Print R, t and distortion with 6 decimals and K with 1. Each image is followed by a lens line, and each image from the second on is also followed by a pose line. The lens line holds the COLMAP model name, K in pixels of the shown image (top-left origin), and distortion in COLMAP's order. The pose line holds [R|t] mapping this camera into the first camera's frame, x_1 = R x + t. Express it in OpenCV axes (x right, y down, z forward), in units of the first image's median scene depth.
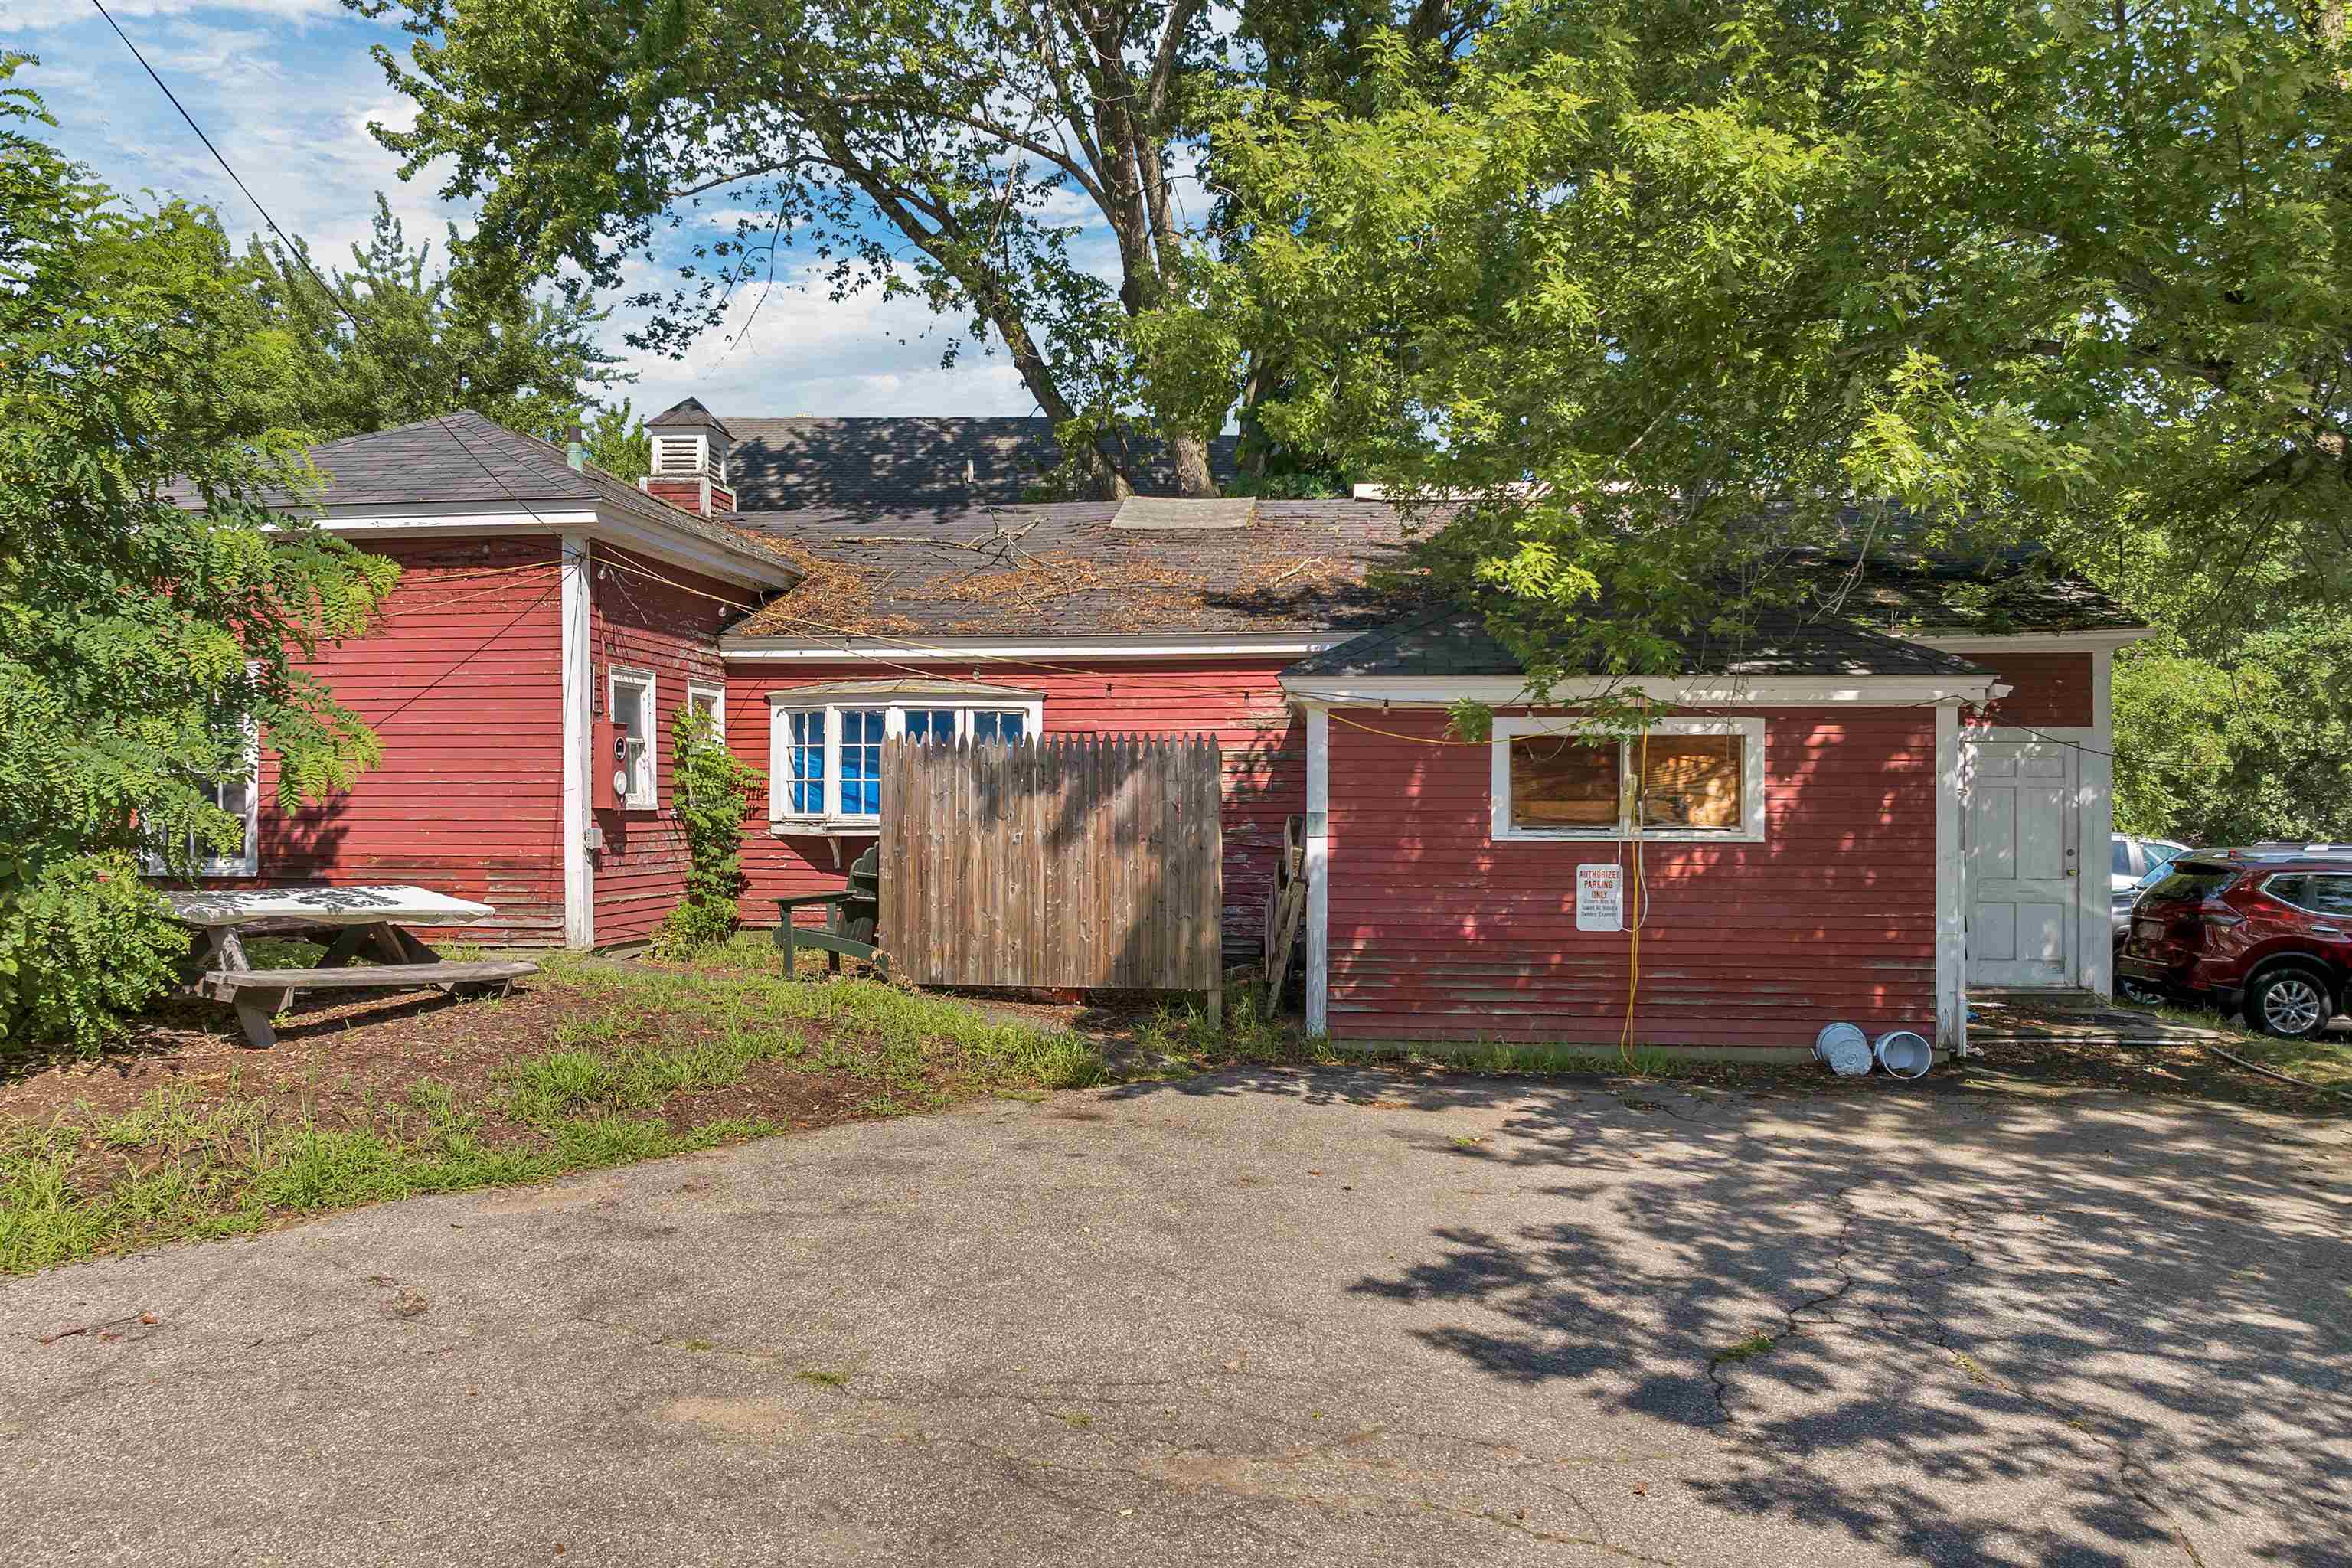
lens RADIAL K [[1681.1, 0, 1176.0], [0, 1681.1, 784.0], [0, 0, 1]] dist [-0.008520, -0.001488]
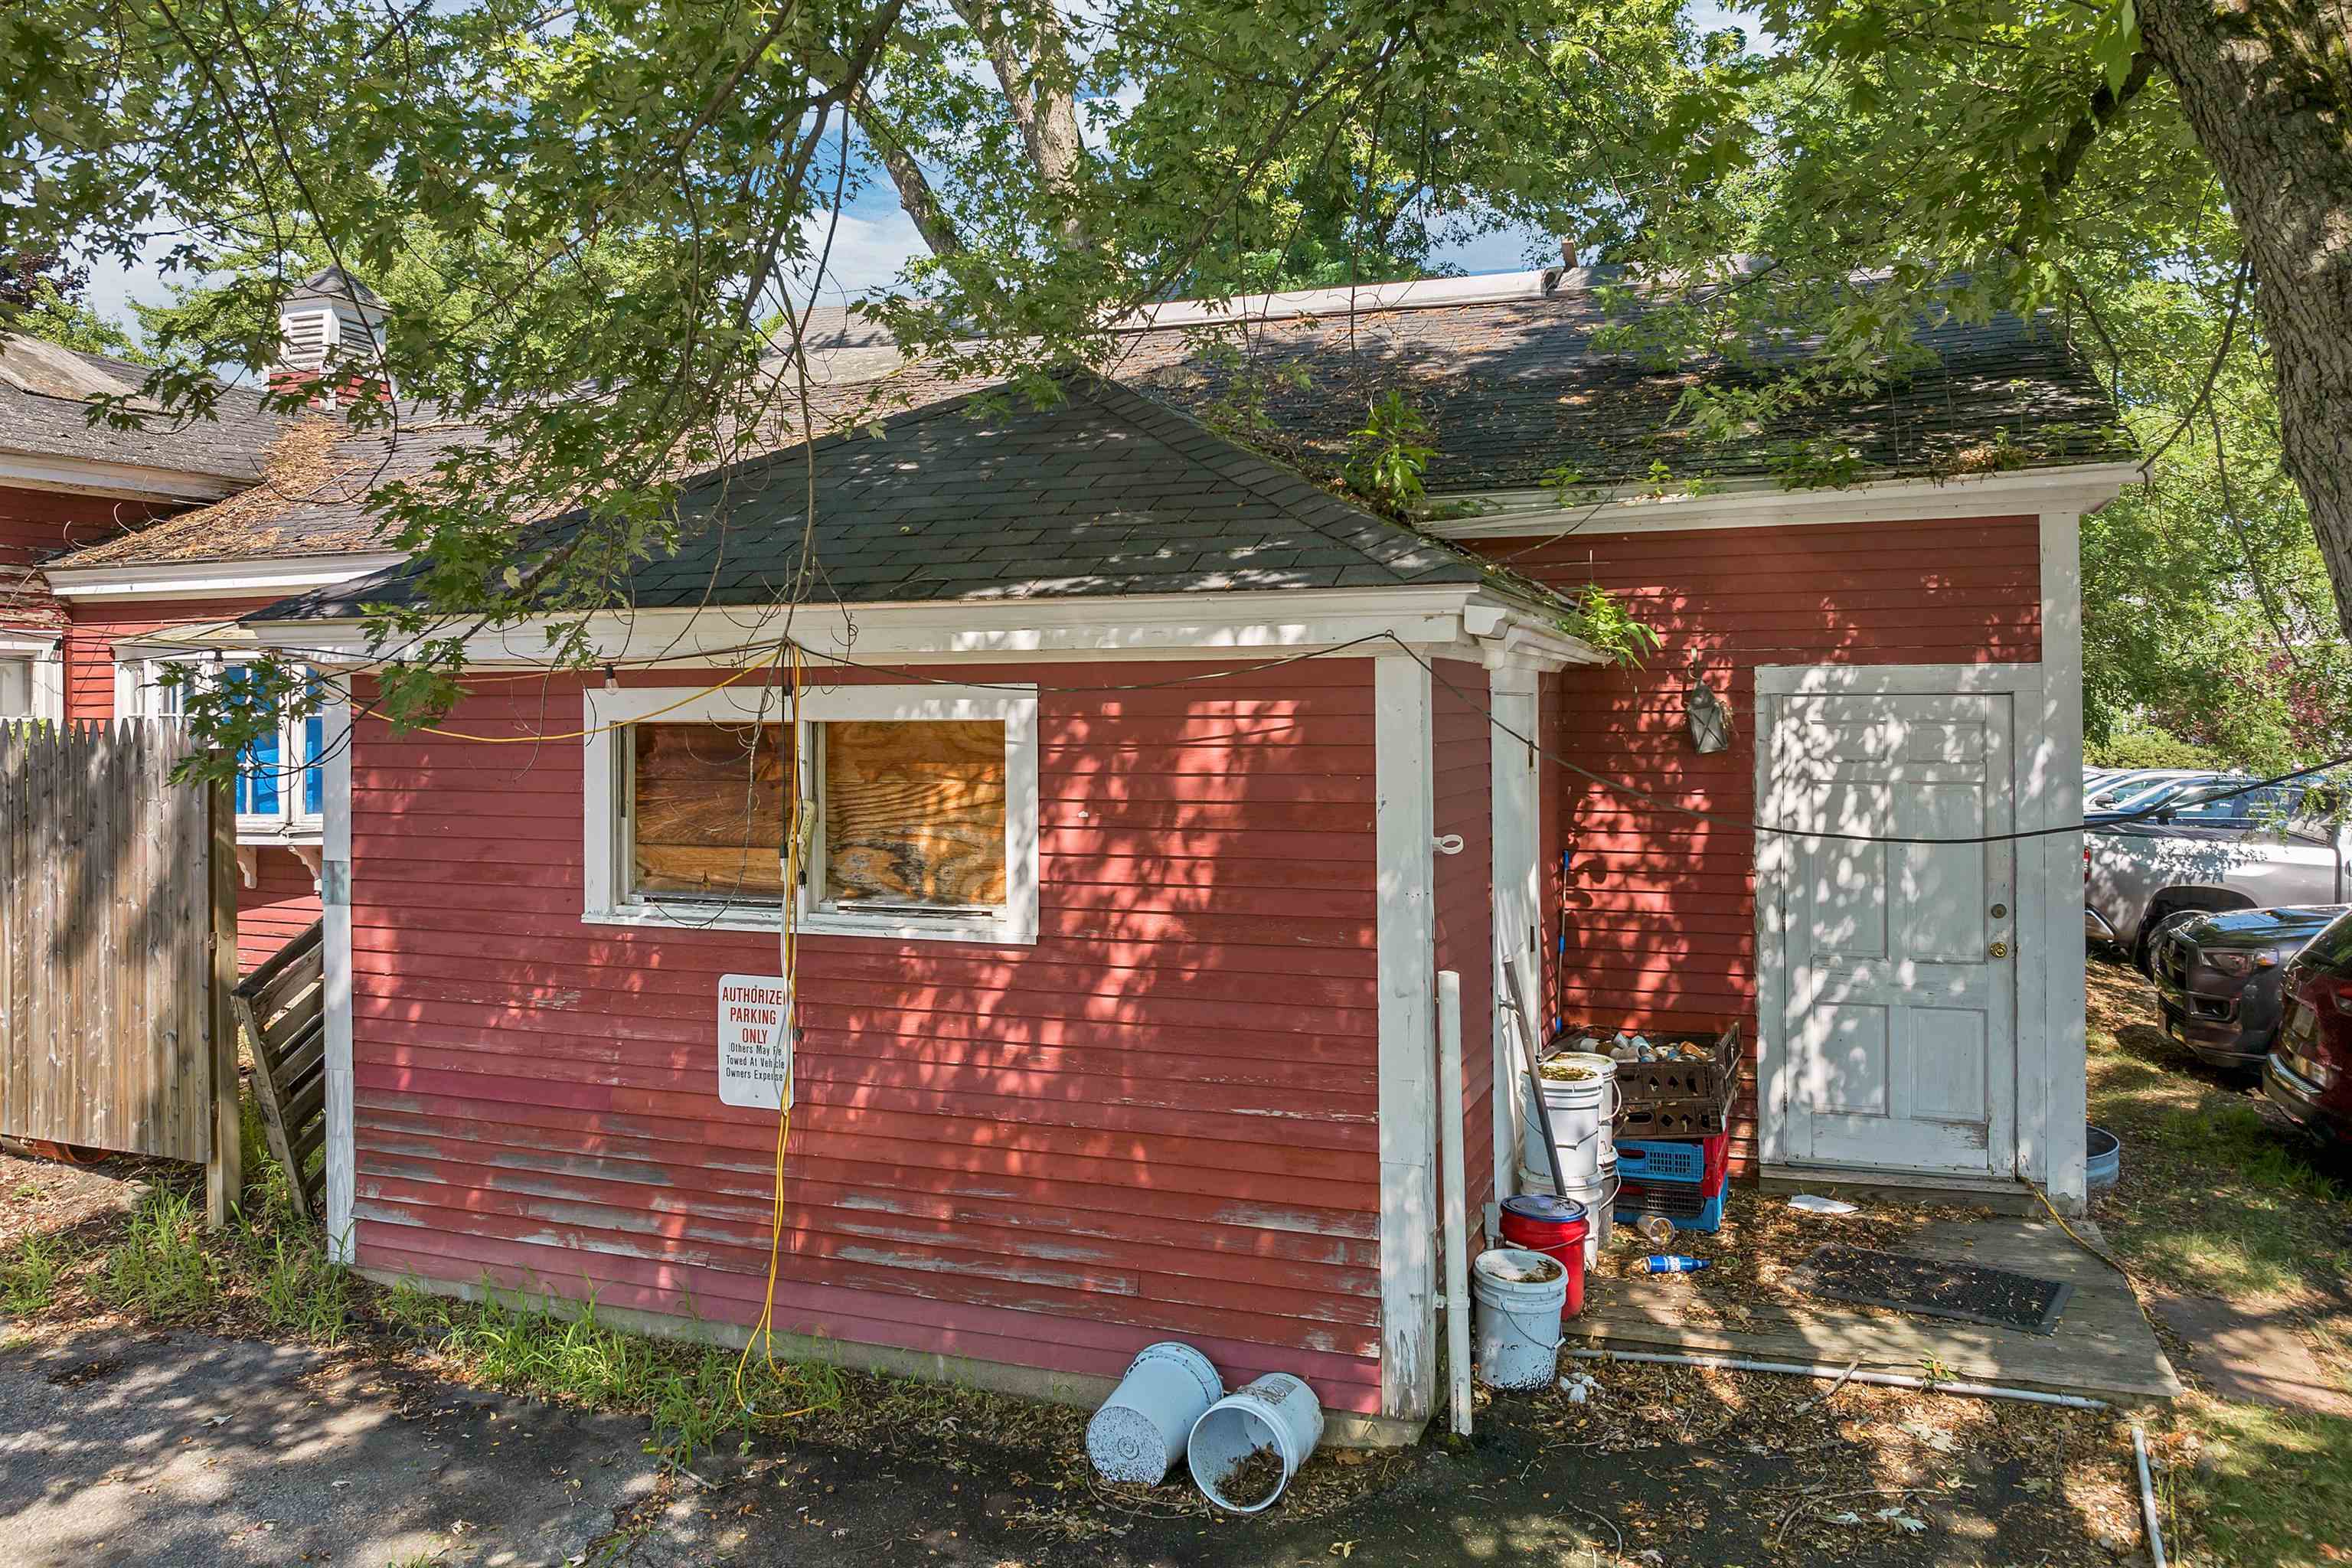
lens RADIAL K [[1685.0, 0, 1104.8], [0, 1685.0, 700.8], [0, 0, 1]] dist [-0.016951, 0.004027]
pose [[0.971828, -0.014017, -0.235276, 0.470767], [0.016913, 0.999804, 0.010298, -0.038475], [0.235085, -0.013987, 0.971874, 0.526699]]
